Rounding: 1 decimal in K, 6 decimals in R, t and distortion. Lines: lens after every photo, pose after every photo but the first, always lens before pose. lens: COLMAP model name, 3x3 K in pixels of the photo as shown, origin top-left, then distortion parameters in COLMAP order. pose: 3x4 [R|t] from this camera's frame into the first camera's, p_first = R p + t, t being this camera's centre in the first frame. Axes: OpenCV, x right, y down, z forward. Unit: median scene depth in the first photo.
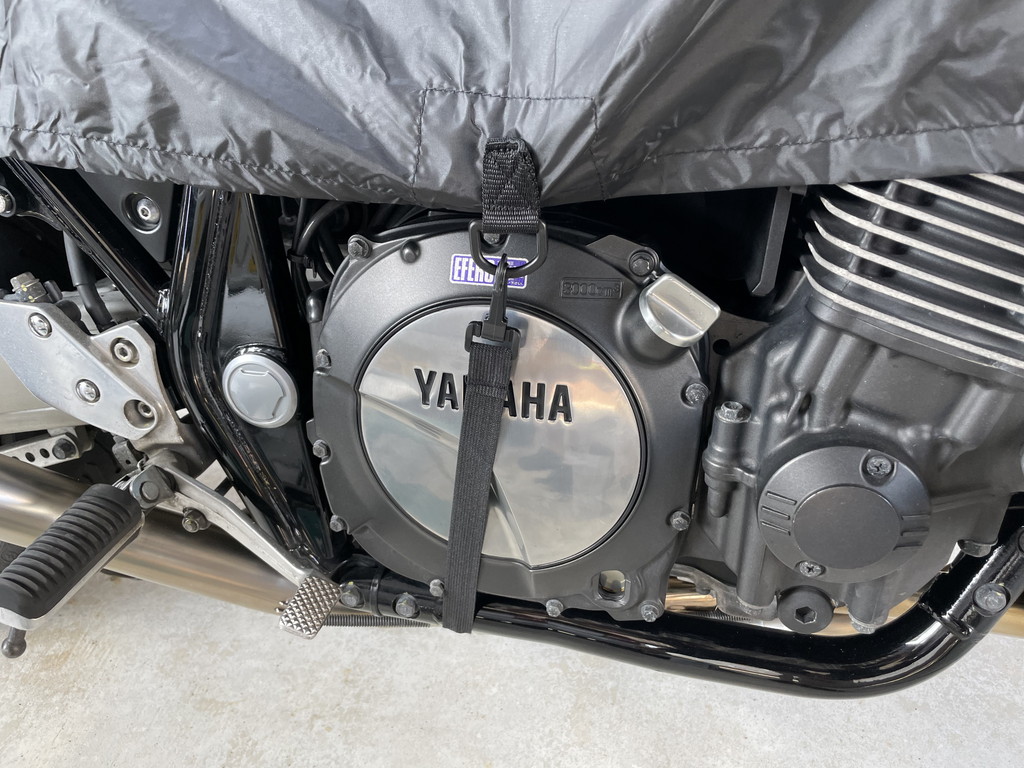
lens RADIAL K [[779.1, 0, 512.0], [0, 779.1, 384.0], [0, 0, 1]] dist [0.080572, -0.113685]
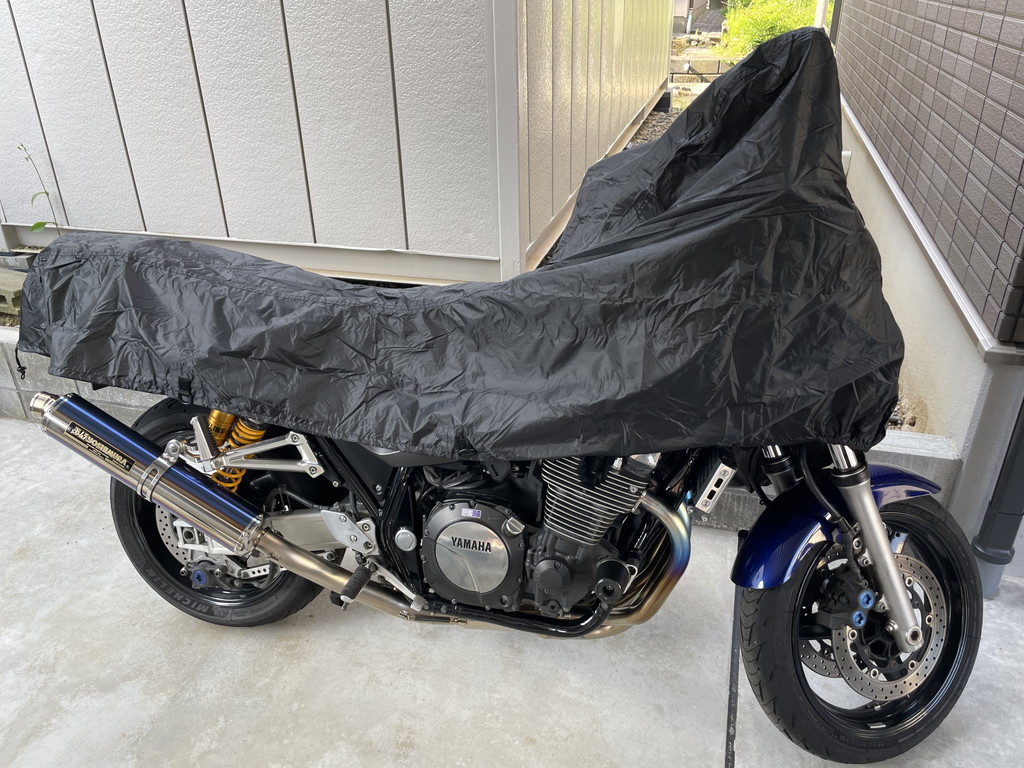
lens RADIAL K [[779.1, 0, 512.0], [0, 779.1, 384.0], [0, 0, 1]] dist [0.080572, -0.113685]
pose [[0.999387, 0.030577, -0.017078, 0.188130], [-0.032962, 0.985985, -0.163547, -0.122354], [0.011838, 0.164010, 0.986388, -2.537769]]
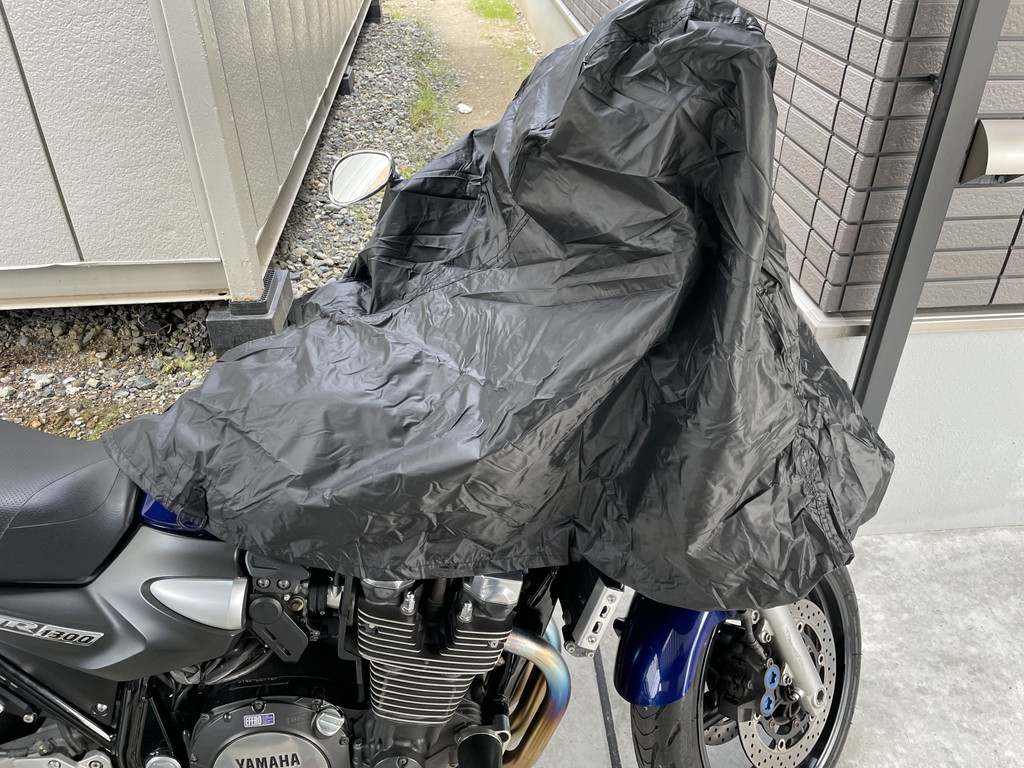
lens RADIAL K [[766.9, 0, 517.5], [0, 766.9, 366.8], [0, 0, 1]] dist [0.076346, -0.109953]
pose [[0.943429, -0.149815, 0.295799, 0.164485], [0.168935, 0.984814, -0.040020, -0.894508], [-0.285311, 0.087727, 0.954412, -1.588990]]
